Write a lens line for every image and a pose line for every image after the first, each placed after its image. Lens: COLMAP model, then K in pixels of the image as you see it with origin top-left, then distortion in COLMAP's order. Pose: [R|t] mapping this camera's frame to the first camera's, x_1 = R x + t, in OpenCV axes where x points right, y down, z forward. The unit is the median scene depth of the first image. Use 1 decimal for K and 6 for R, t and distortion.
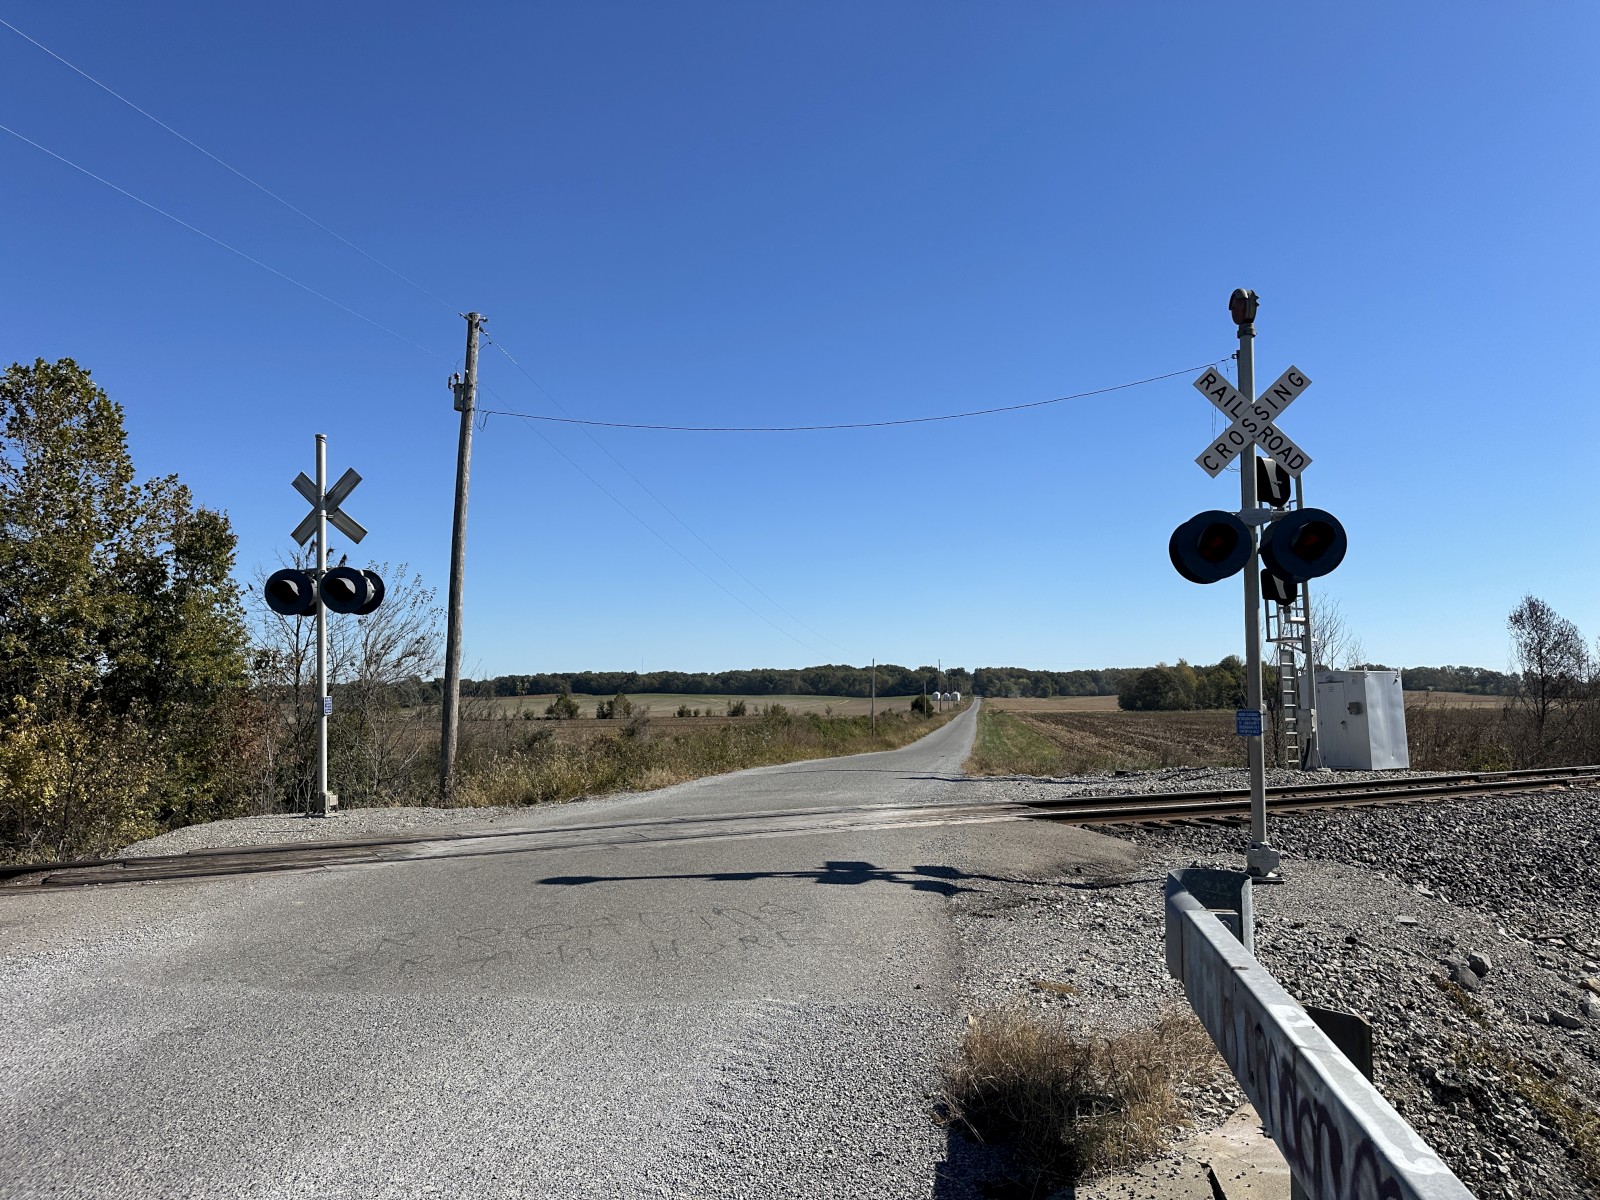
lens RADIAL K [[1140.0, 0, 779.9], [0, 1140.0, 581.2], [0, 0, 1]] dist [0.035016, -0.042554]
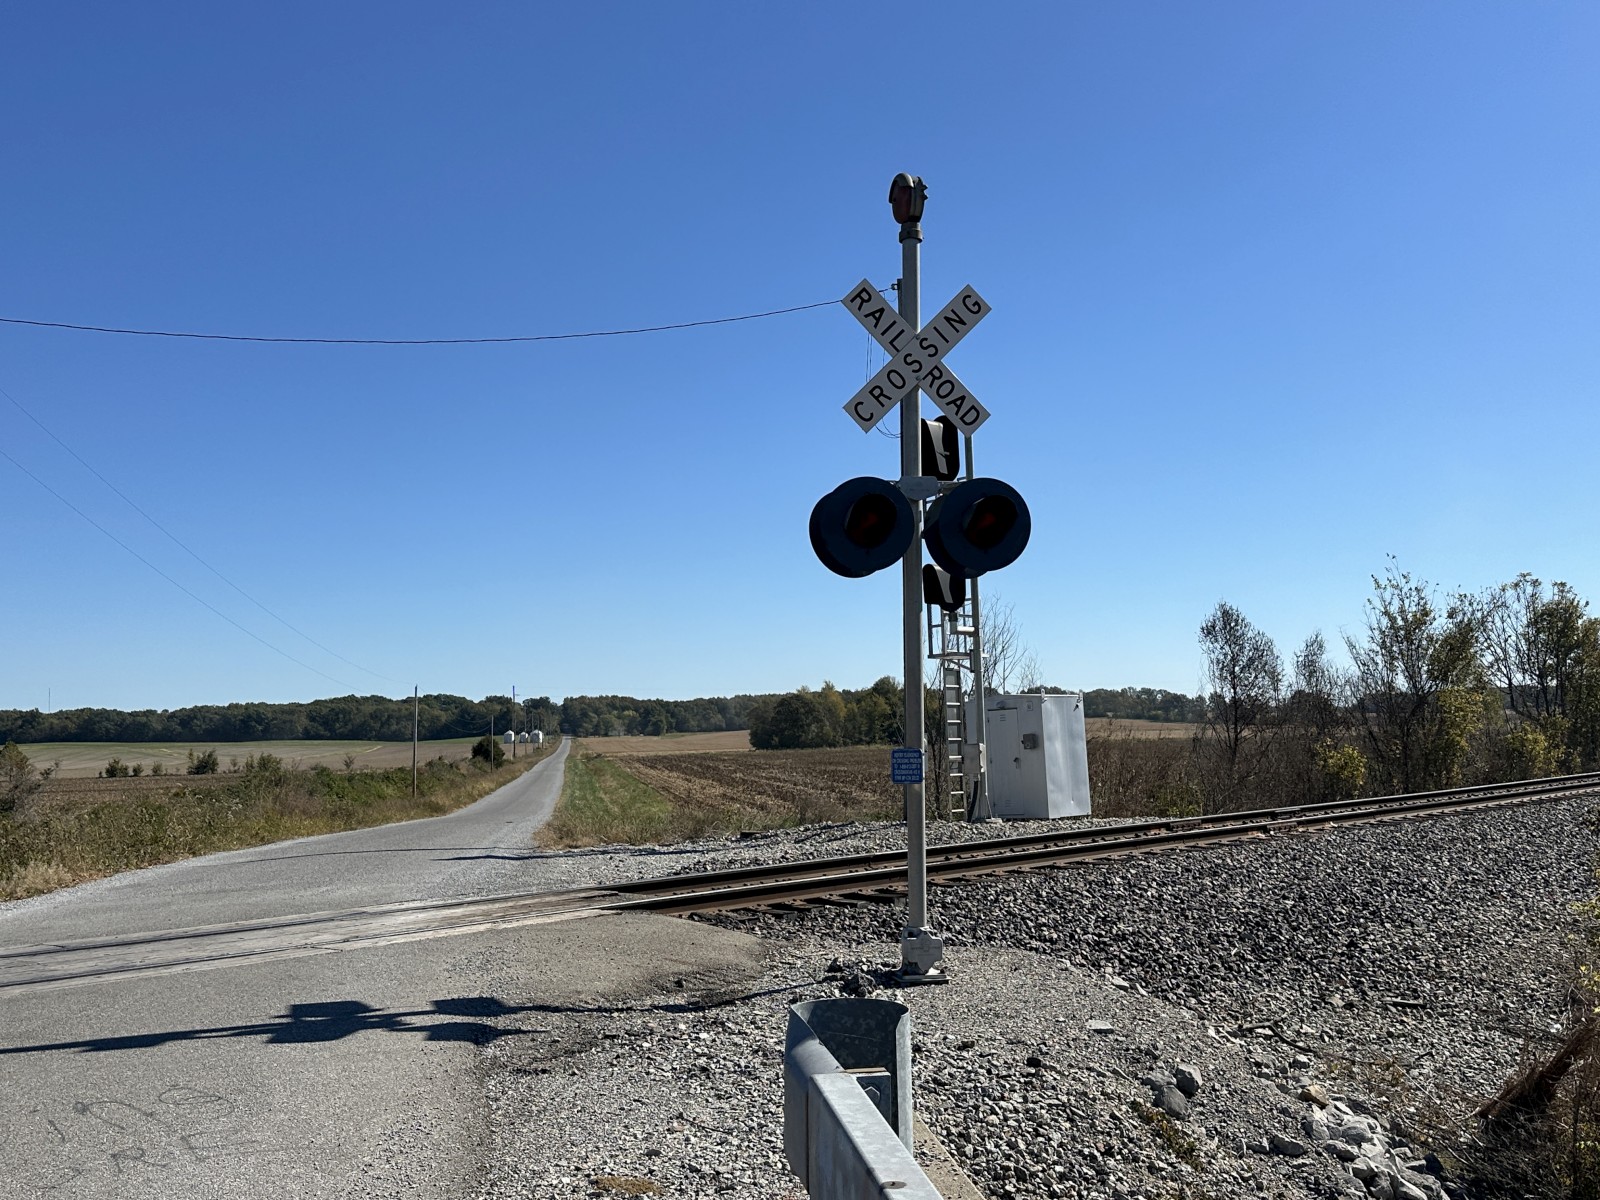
lens RADIAL K [[1547.6, 0, 769.4], [0, 1547.6, 618.6], [0, 0, 1]] dist [0.104414, 0.000000]
pose [[0.955482, 0.003230, 0.295030, 0.023357], [-0.010611, 0.999669, 0.023421, 0.004848], [-0.294857, -0.025509, 0.955201, 0.058534]]
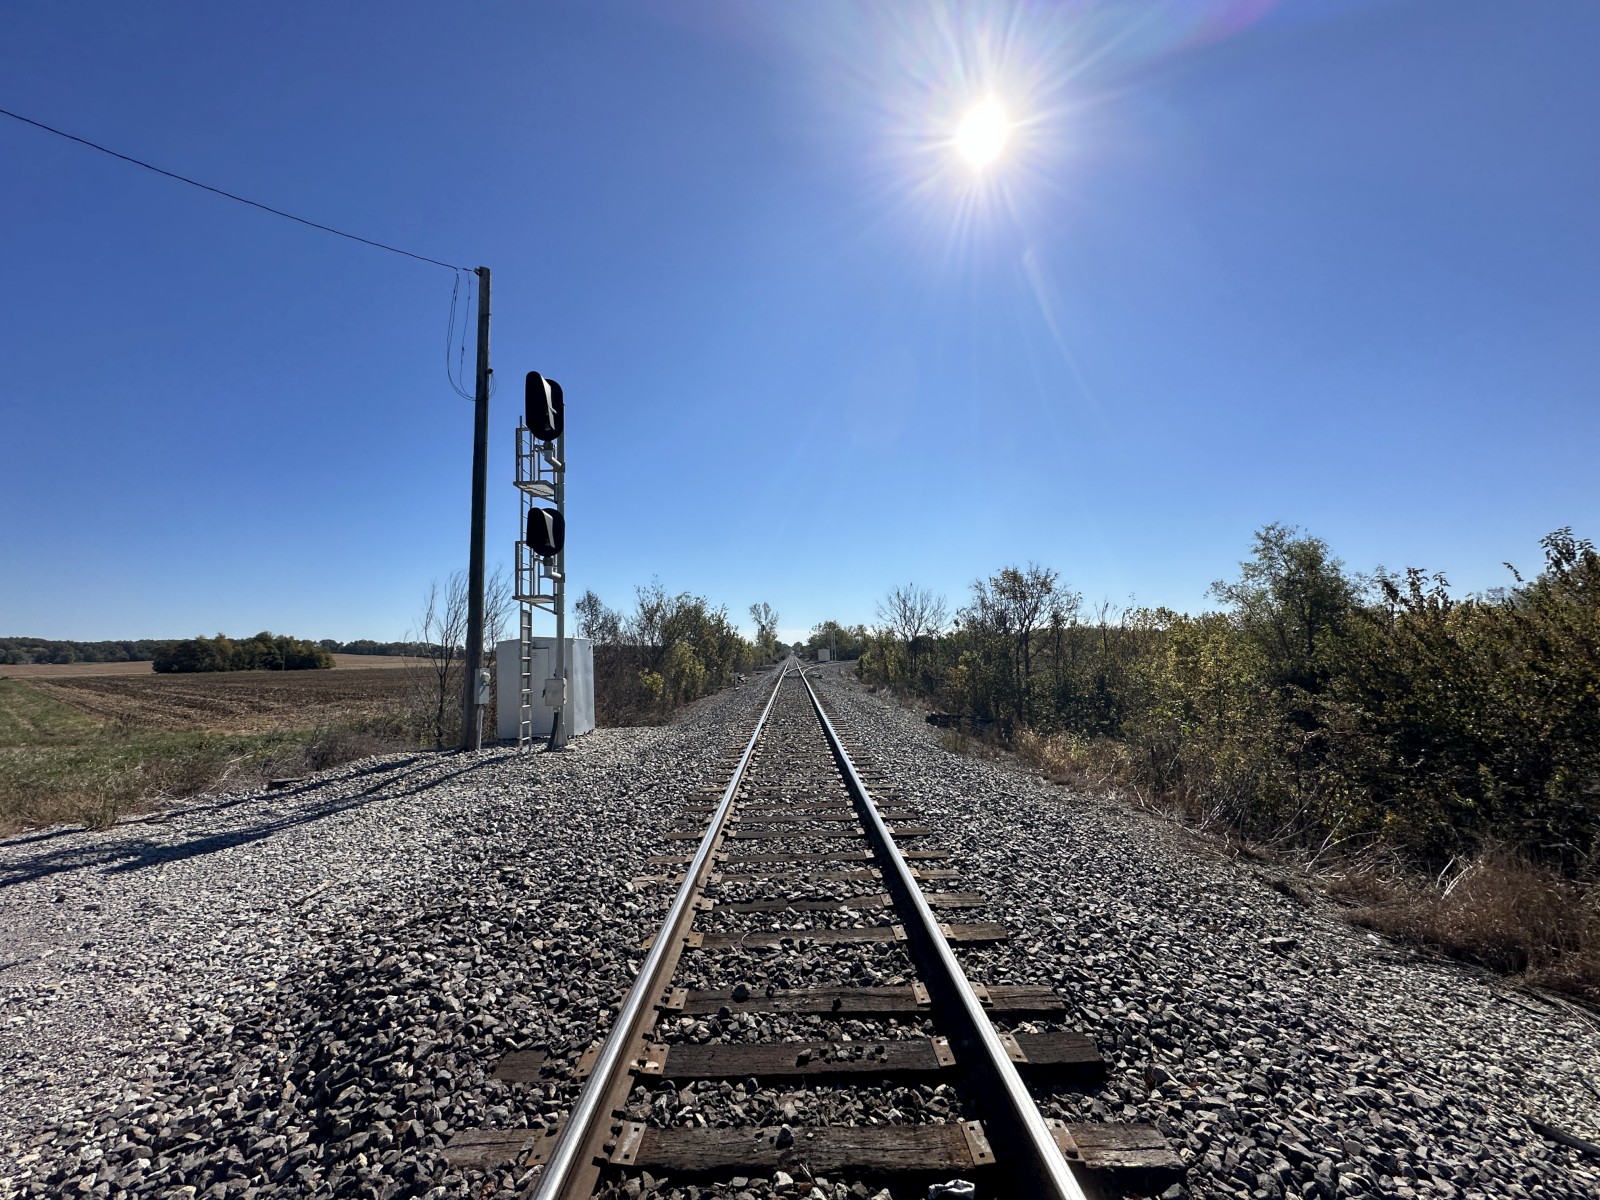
lens RADIAL K [[641.3, 0, 801.2], [0, 641.3, 600.9], [0, 0, 1]] dist [-0.001282, 0.000001]
pose [[0.470774, 0.071602, 0.879344, 0.208539], [-0.079686, 0.996078, -0.038446, 0.102135], [-0.878648, -0.051972, 0.474633, 1.091712]]
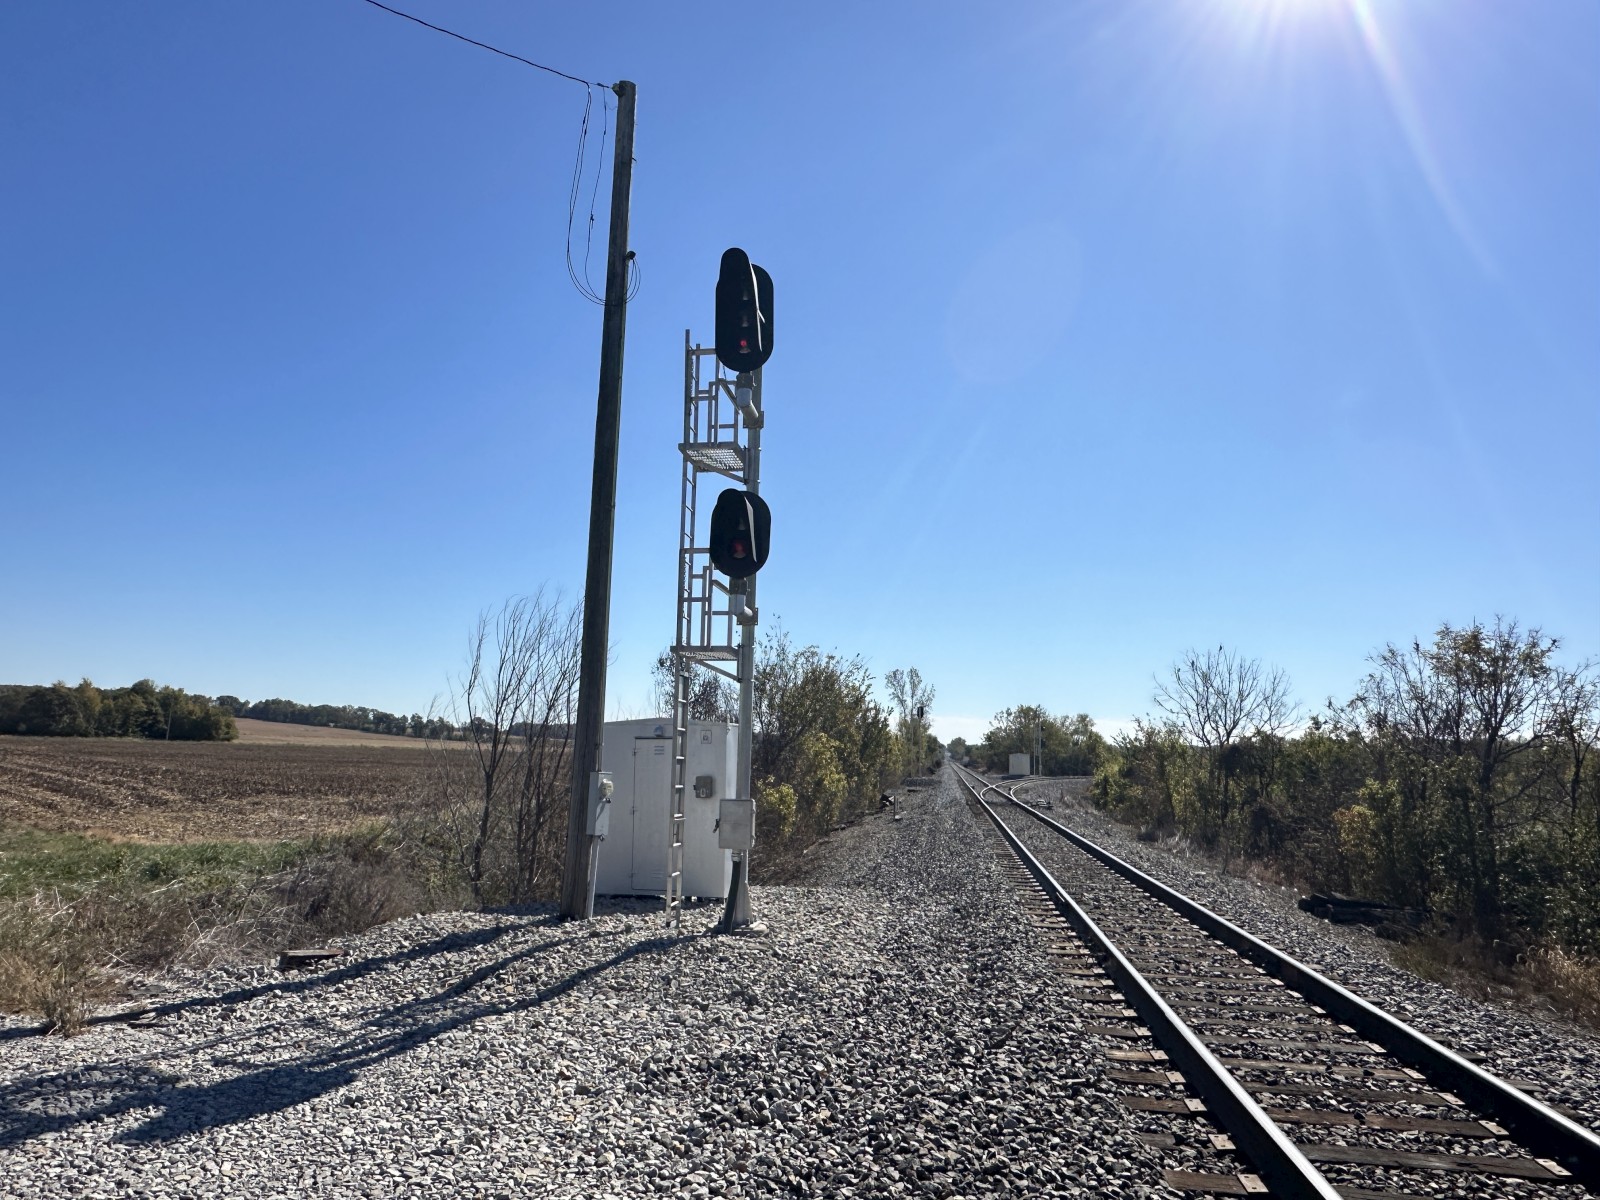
lens RADIAL K [[1081.4, 0, 788.1], [0, 1081.4, 611.4], [0, 0, 1]] dist [-0.004438, 0.004621]
pose [[0.599591, 0.132419, 0.789275, 0.191458], [-0.126672, 0.989487, -0.069780, 0.113463], [-0.790218, -0.058139, 0.610062, 1.283477]]
